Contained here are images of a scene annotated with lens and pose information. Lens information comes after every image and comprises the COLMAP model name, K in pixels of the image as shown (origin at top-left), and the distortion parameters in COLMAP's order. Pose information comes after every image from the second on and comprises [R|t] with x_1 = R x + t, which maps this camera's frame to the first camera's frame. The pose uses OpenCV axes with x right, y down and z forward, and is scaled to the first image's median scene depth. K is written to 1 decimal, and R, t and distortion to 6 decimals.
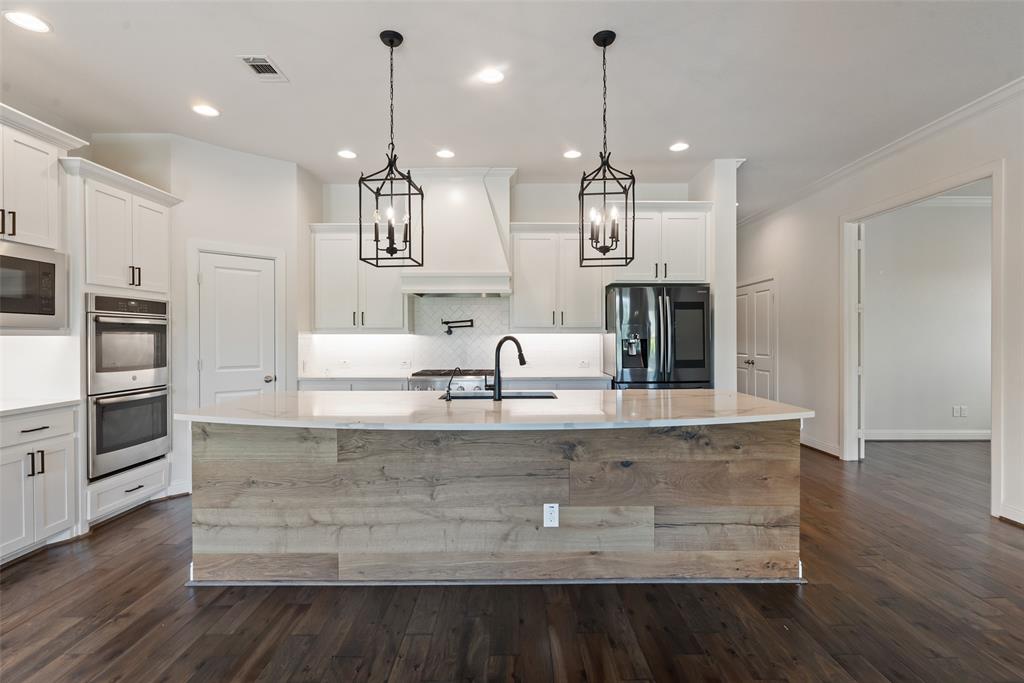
lens RADIAL K [[491.5, 0, 514.9], [0, 491.5, 339.4], [0, 0, 1]] dist [-0.002184, -0.000982]
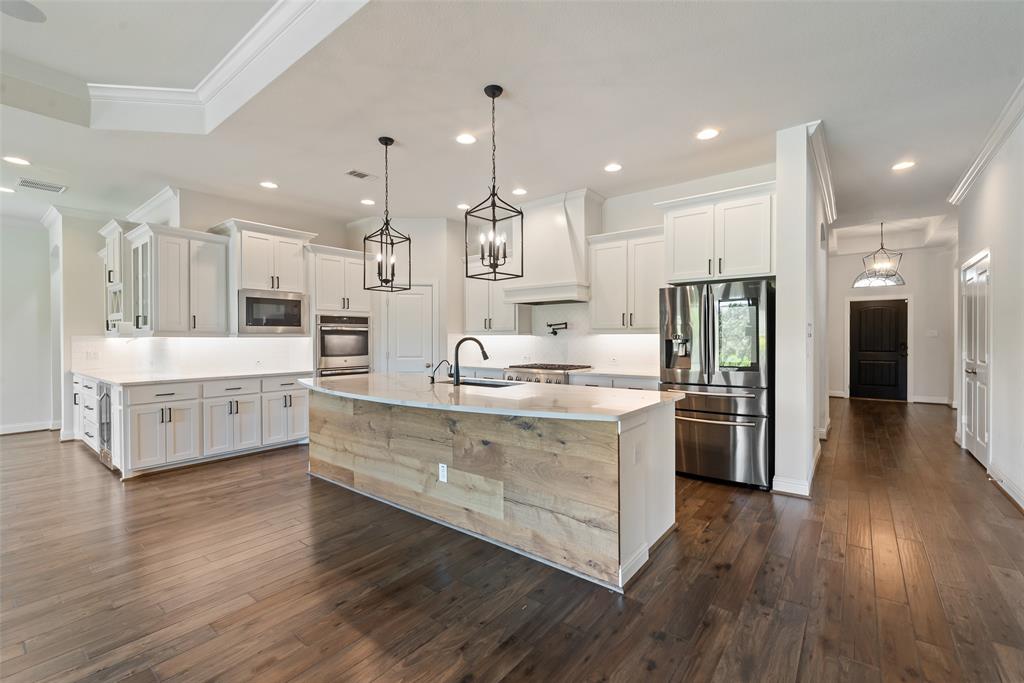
lens RADIAL K [[439.7, 0, 515.3], [0, 439.7, 340.9], [0, 0, 1]] dist [-0.003772, 0.000583]
pose [[0.782174, 0.003920, -0.623047, 0.771859], [-0.000304, 0.999982, 0.005911, -0.003801], [0.623060, -0.004434, 0.782162, 0.157524]]
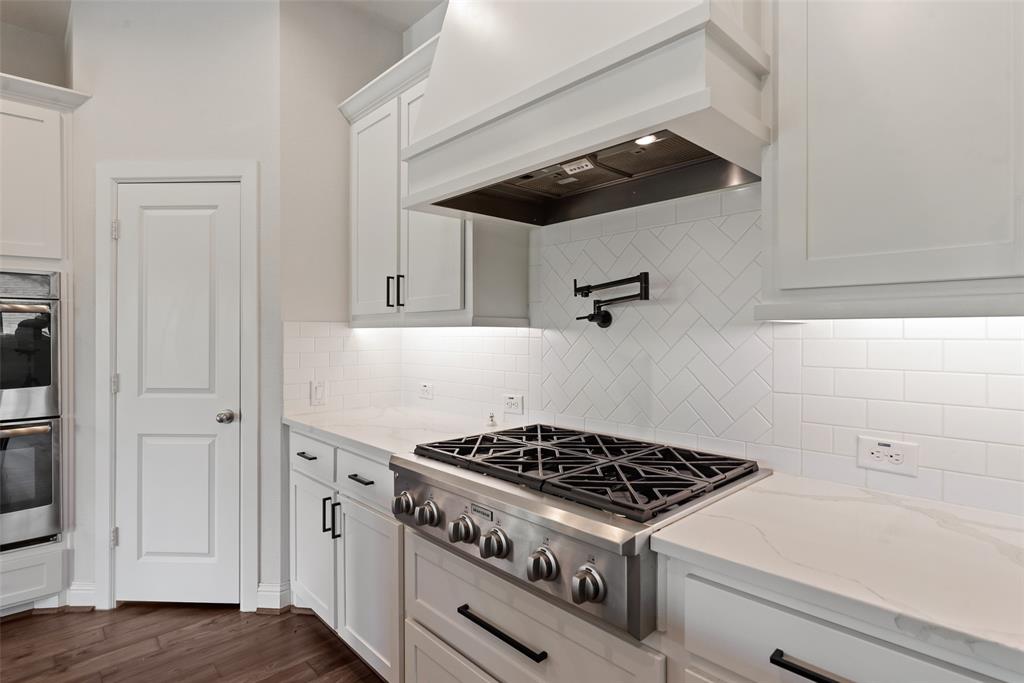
lens RADIAL K [[528.2, 0, 508.6], [0, 528.2, 334.2], [0, 0, 1]] dist [0.001456, 0.000672]
pose [[0.672081, 0.001222, -0.740476, 0.142095], [-0.002353, 0.999997, -0.000486, -0.007222], [0.740474, 0.002069, 0.672082, 1.191923]]
